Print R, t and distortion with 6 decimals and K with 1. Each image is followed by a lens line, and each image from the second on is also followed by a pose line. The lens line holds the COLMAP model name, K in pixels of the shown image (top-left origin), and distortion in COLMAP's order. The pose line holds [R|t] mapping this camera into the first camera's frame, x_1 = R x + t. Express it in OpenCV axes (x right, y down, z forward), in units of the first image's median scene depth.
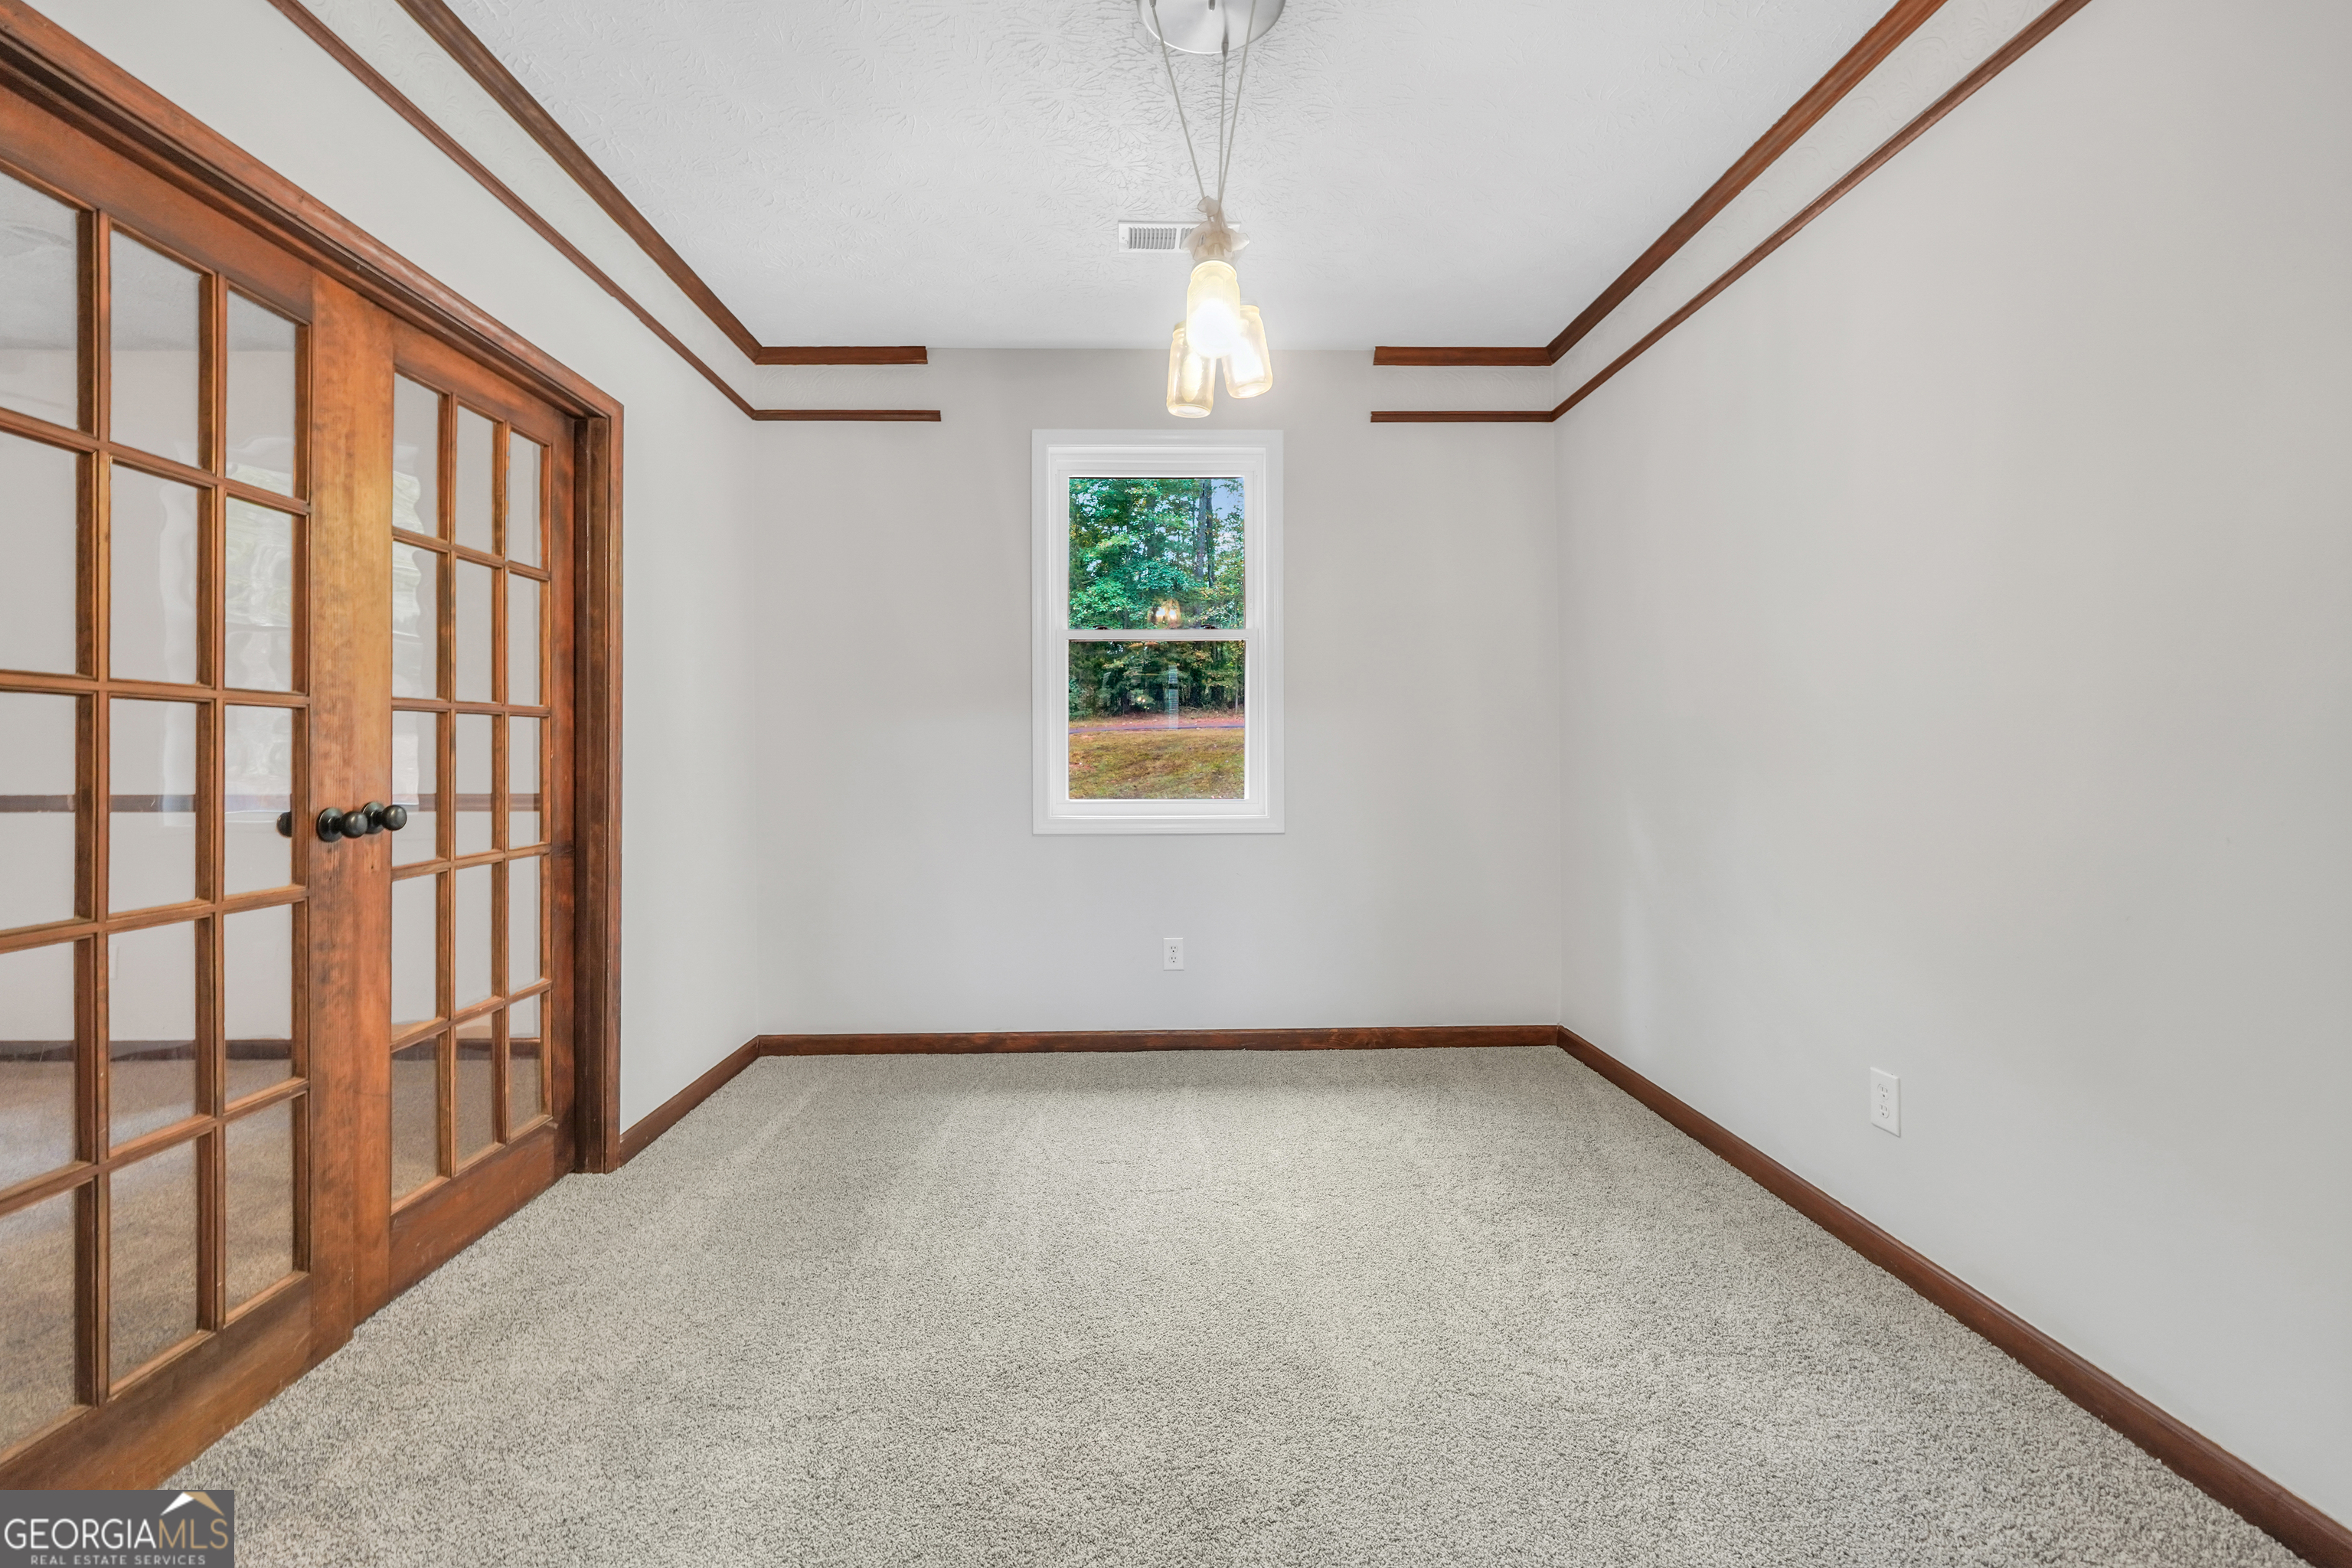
lens RADIAL K [[975.3, 0, 1184.9], [0, 975.3, 754.1], [0, 0, 1]] dist [-0.016763, 0.007420]
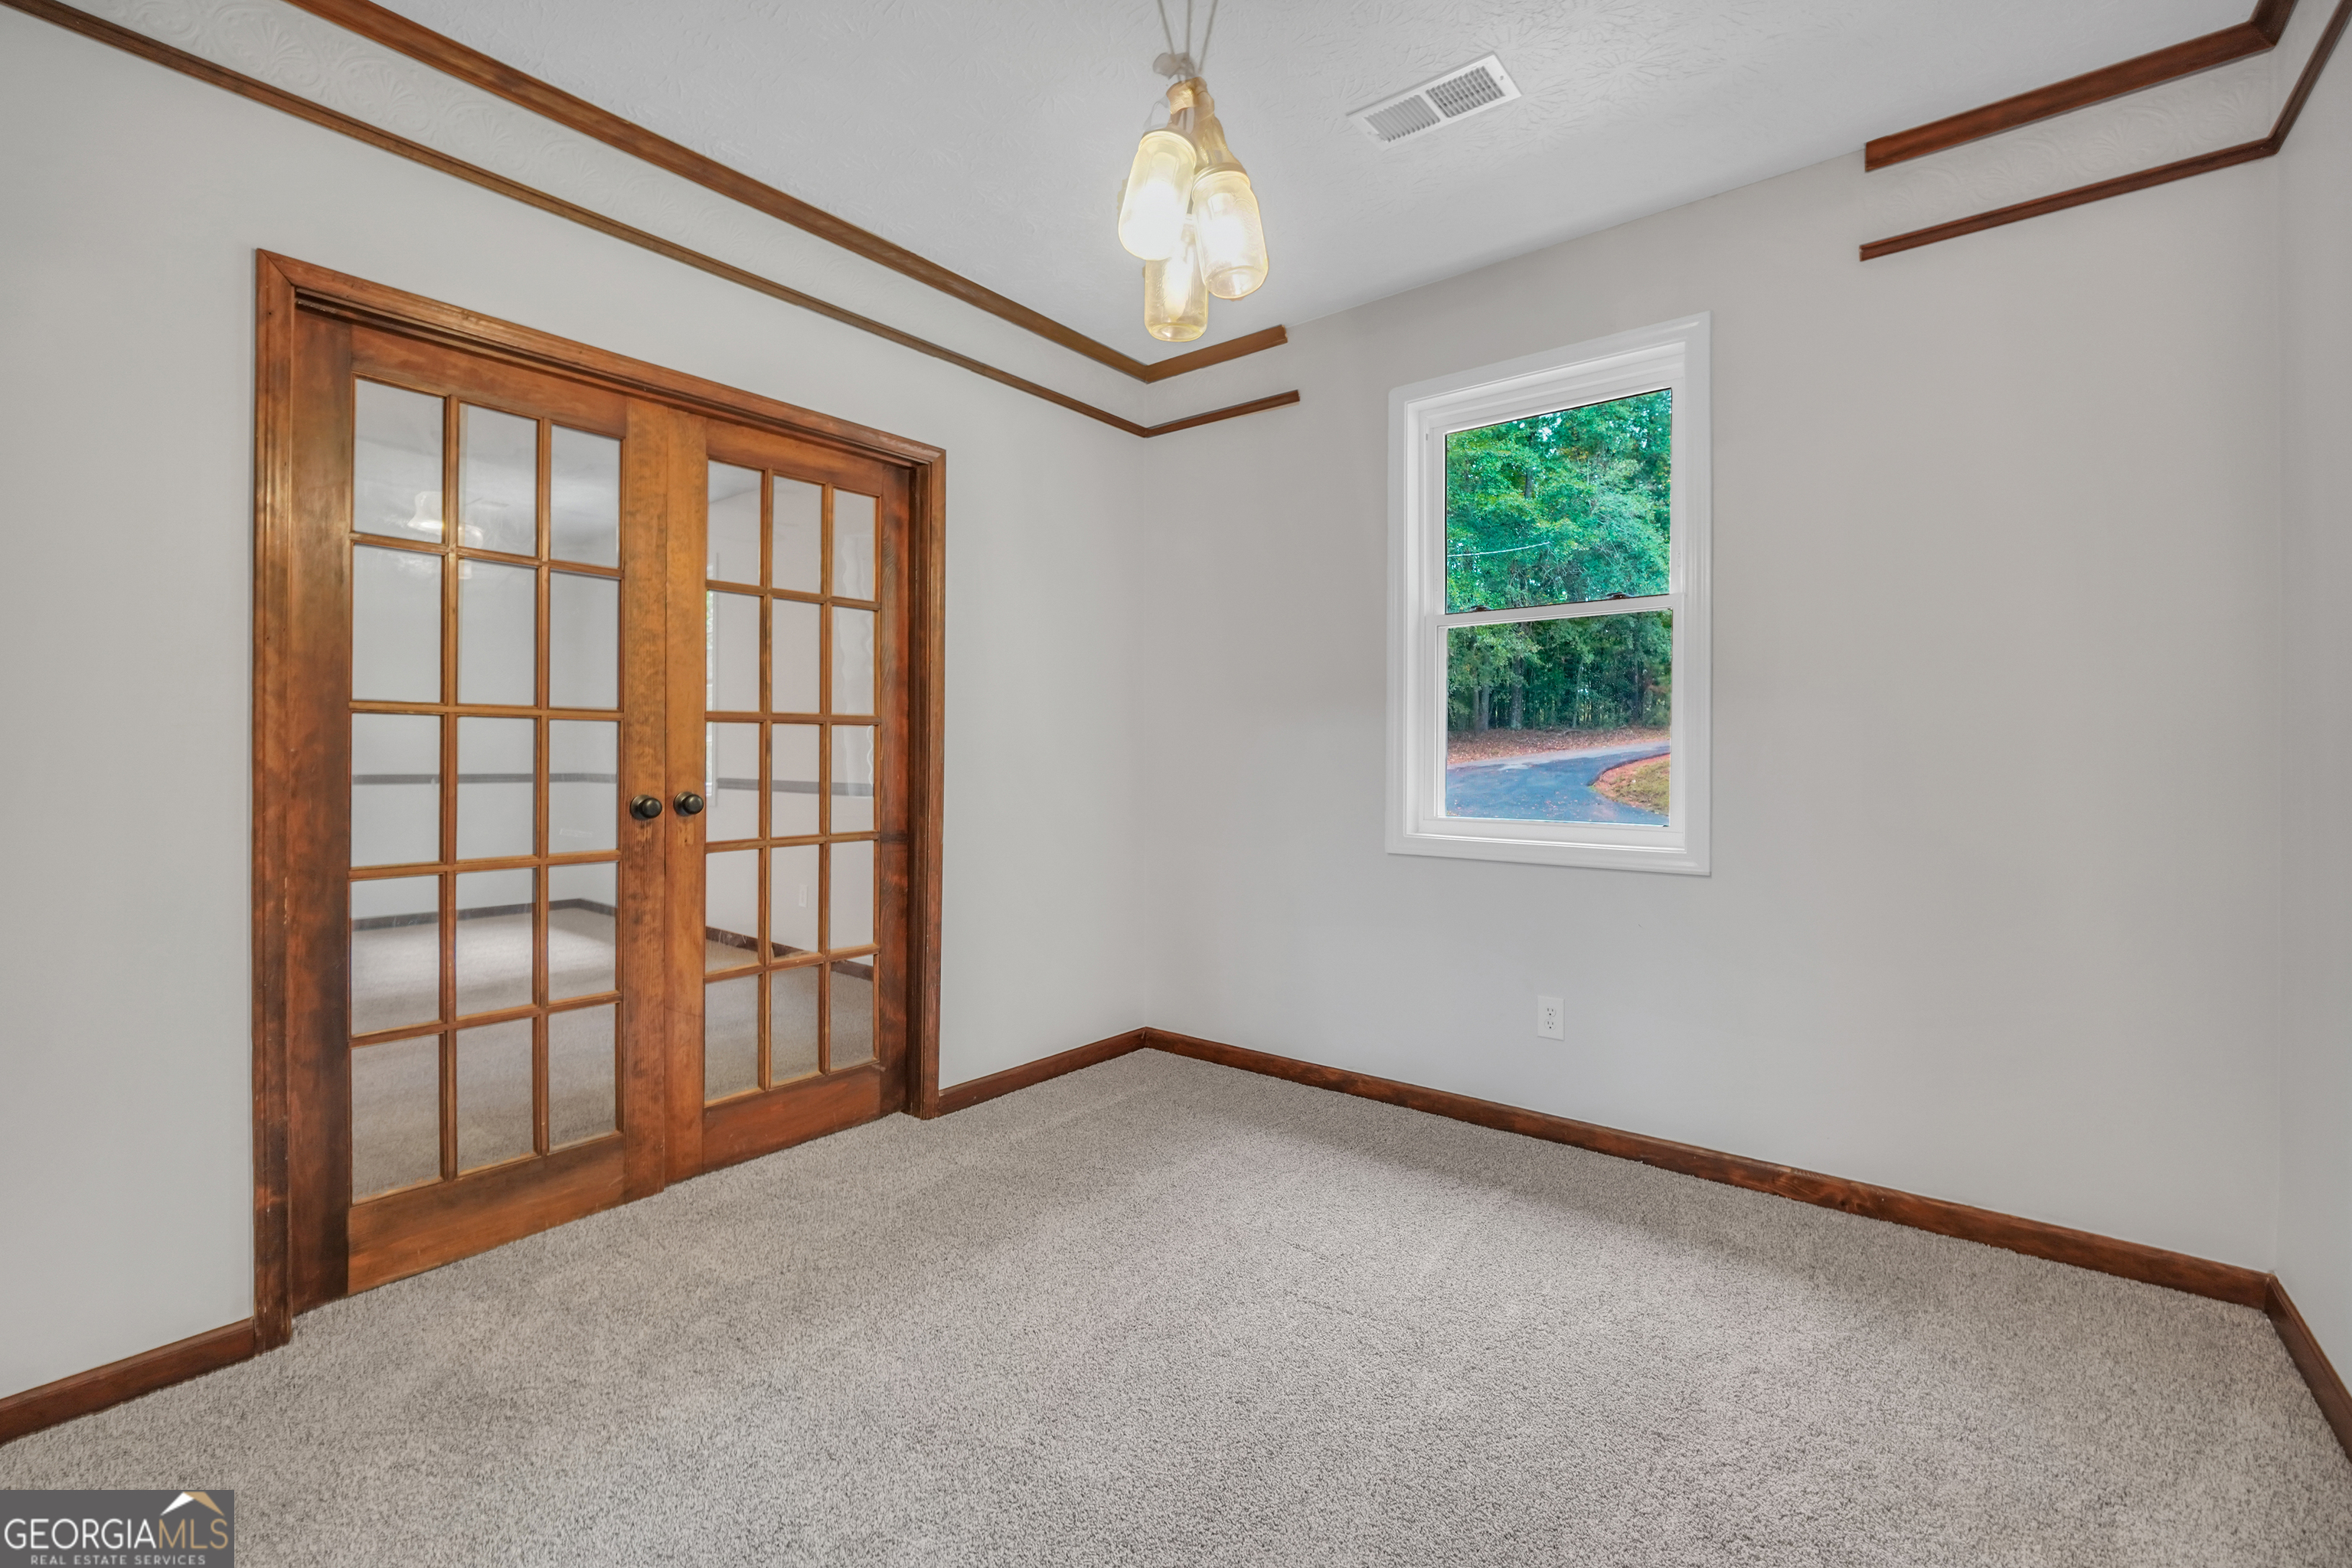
lens RADIAL K [[1003.8, 0, 1160.4], [0, 1003.8, 764.5], [0, 0, 1]] dist [-0.017420, 0.007975]
pose [[0.768973, 0.014101, -0.639126, 0.450300], [-0.010440, 0.999900, 0.009499, -0.005894], [0.639197, -0.000632, 0.769043, 0.312630]]
